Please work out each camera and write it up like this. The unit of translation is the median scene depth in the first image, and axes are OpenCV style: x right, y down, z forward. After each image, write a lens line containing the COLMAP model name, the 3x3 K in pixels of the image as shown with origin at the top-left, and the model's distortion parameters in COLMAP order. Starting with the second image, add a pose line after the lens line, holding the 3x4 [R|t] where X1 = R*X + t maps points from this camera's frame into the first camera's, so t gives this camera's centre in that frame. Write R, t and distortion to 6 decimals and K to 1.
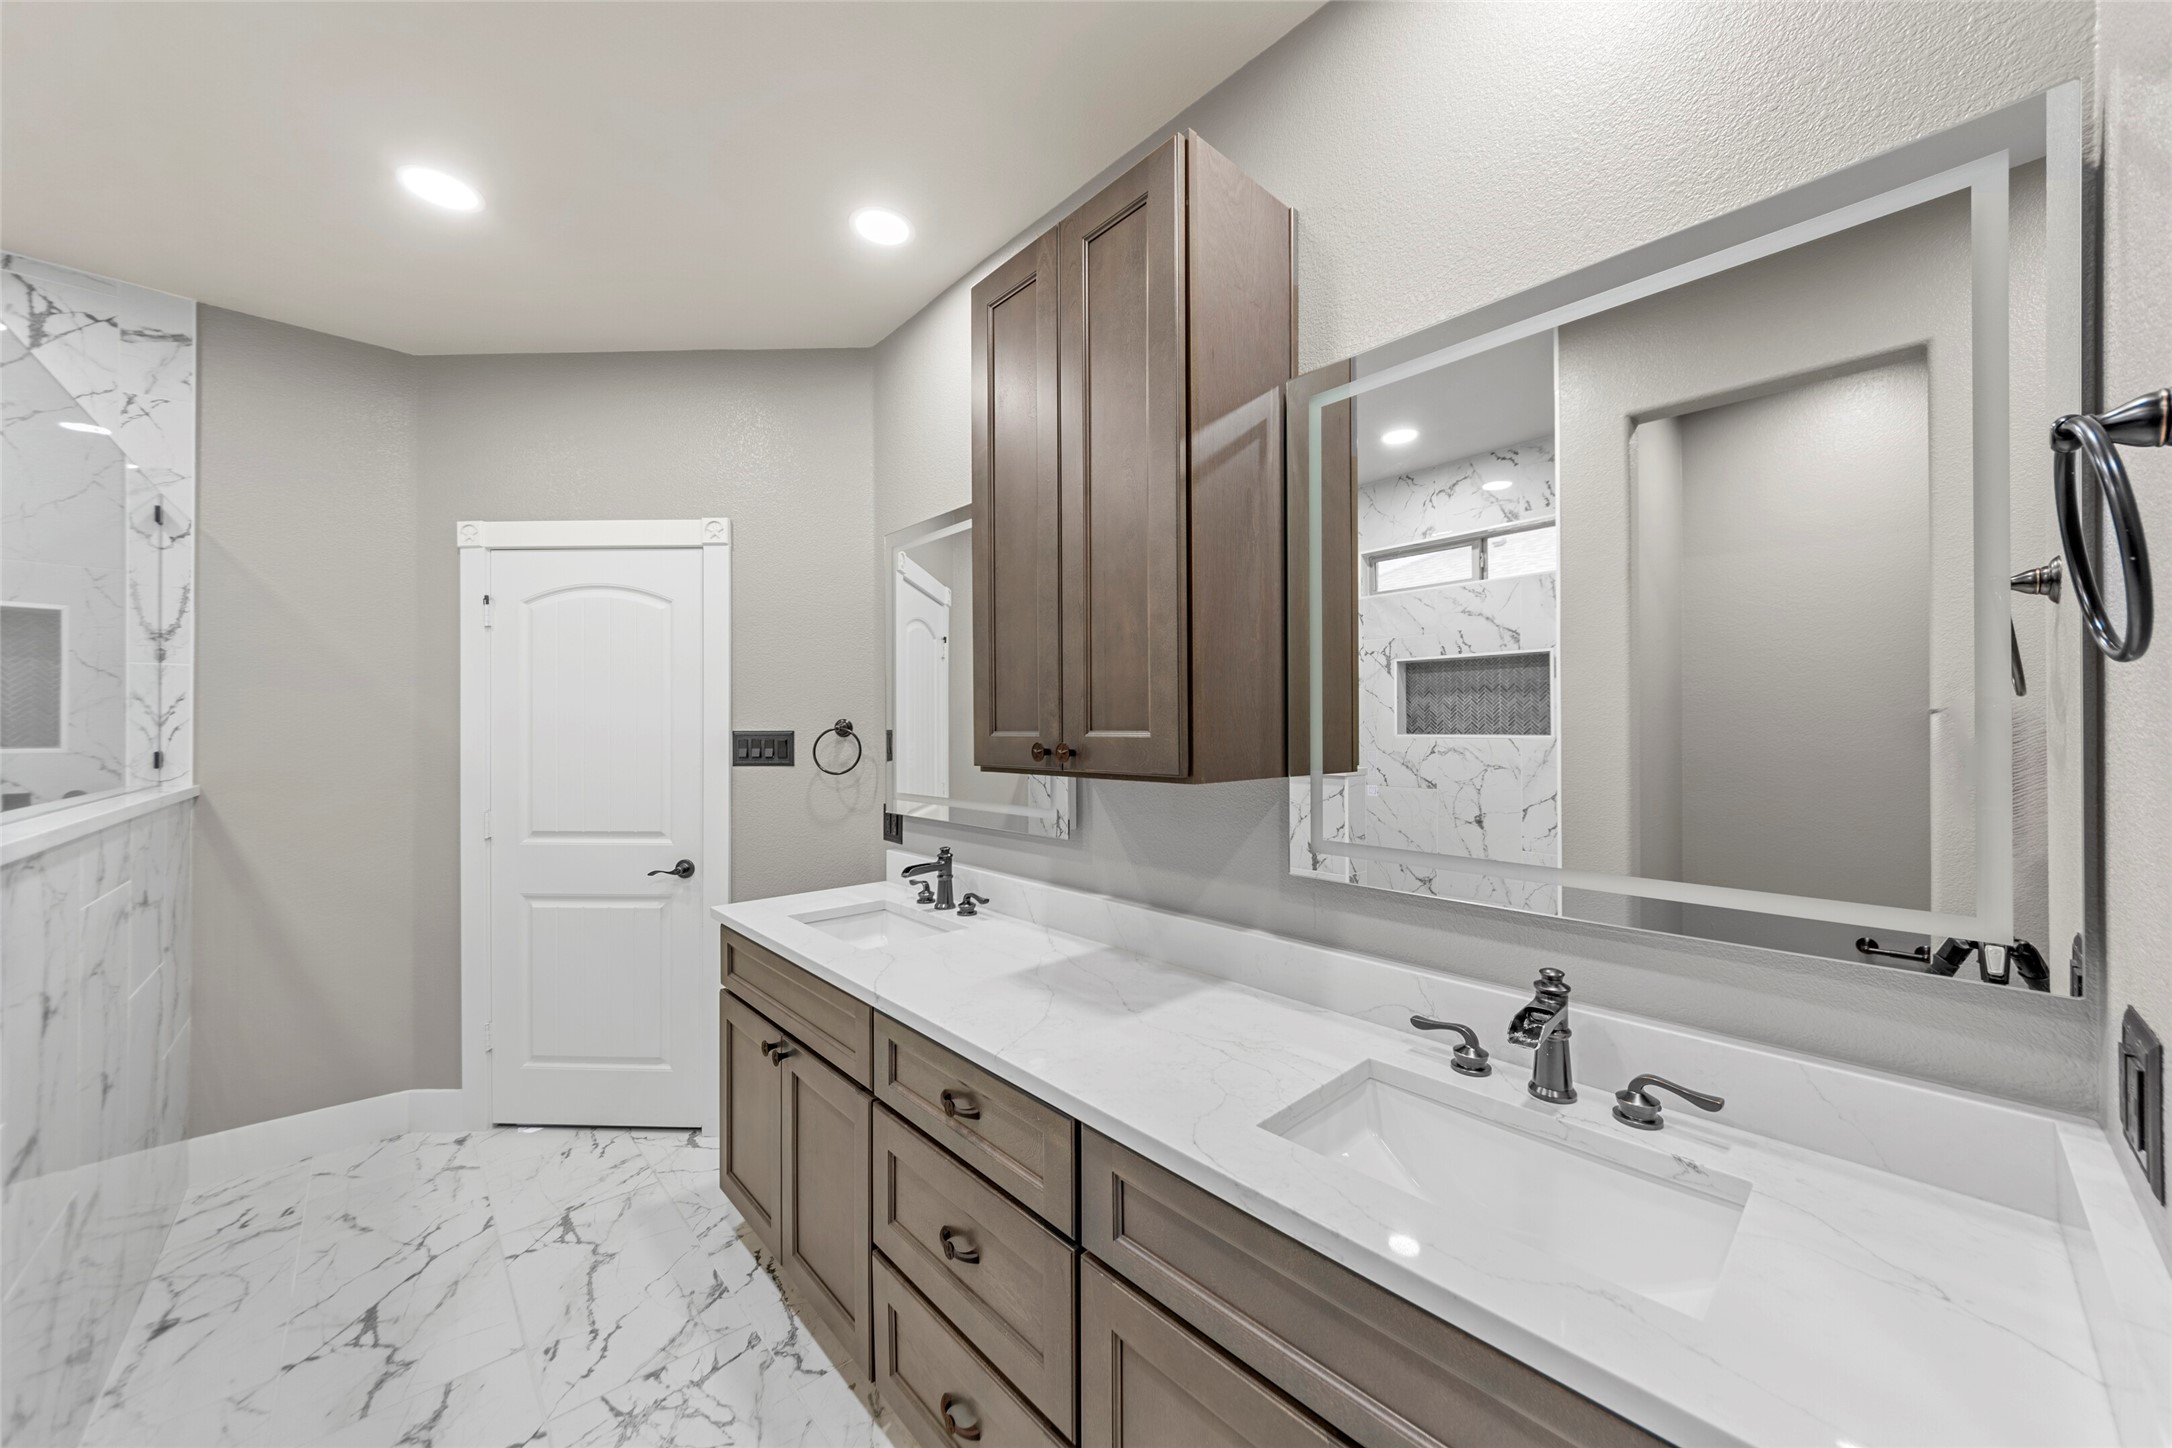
lens RADIAL K [[779.1, 0, 1109.6], [0, 779.1, 728.7], [0, 0, 1]] dist [-0.000689, -0.000337]
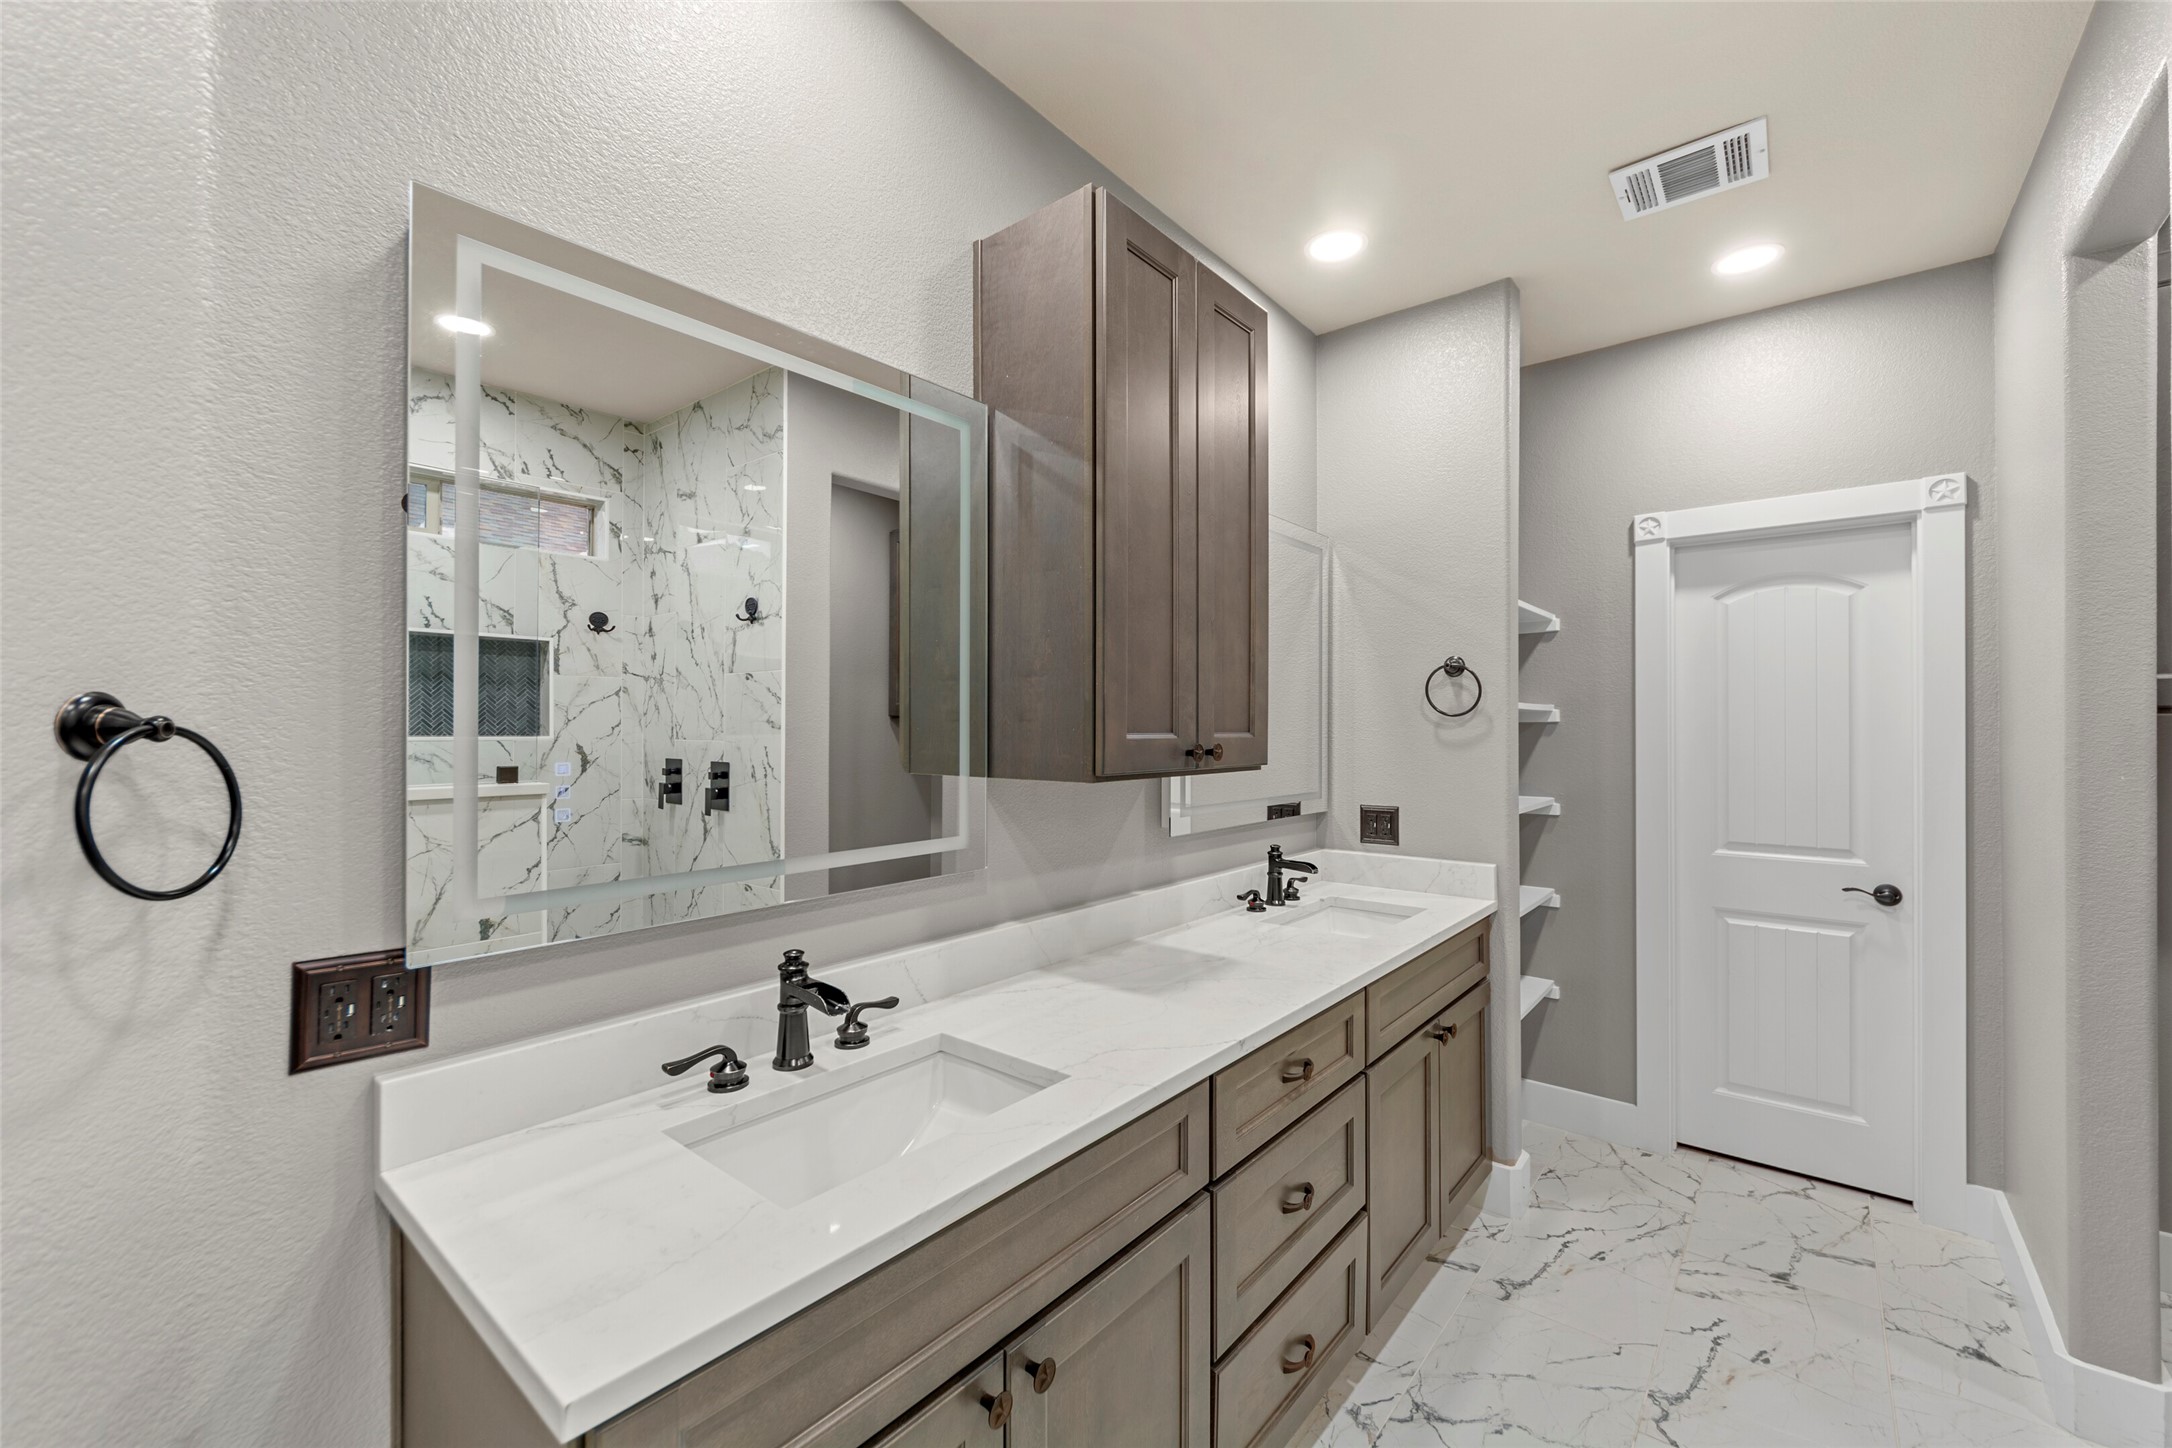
lens RADIAL K [[853.1, 0, 1109.4], [0, 853.1, 724.9], [0, 0, 1]] dist [-0.001149, -0.000391]
pose [[-0.126566, 0.006440, 0.991937, -0.971004], [-0.002239, 0.999975, -0.006778, -0.000009], [-0.991956, -0.003079, -0.126549, 1.012590]]
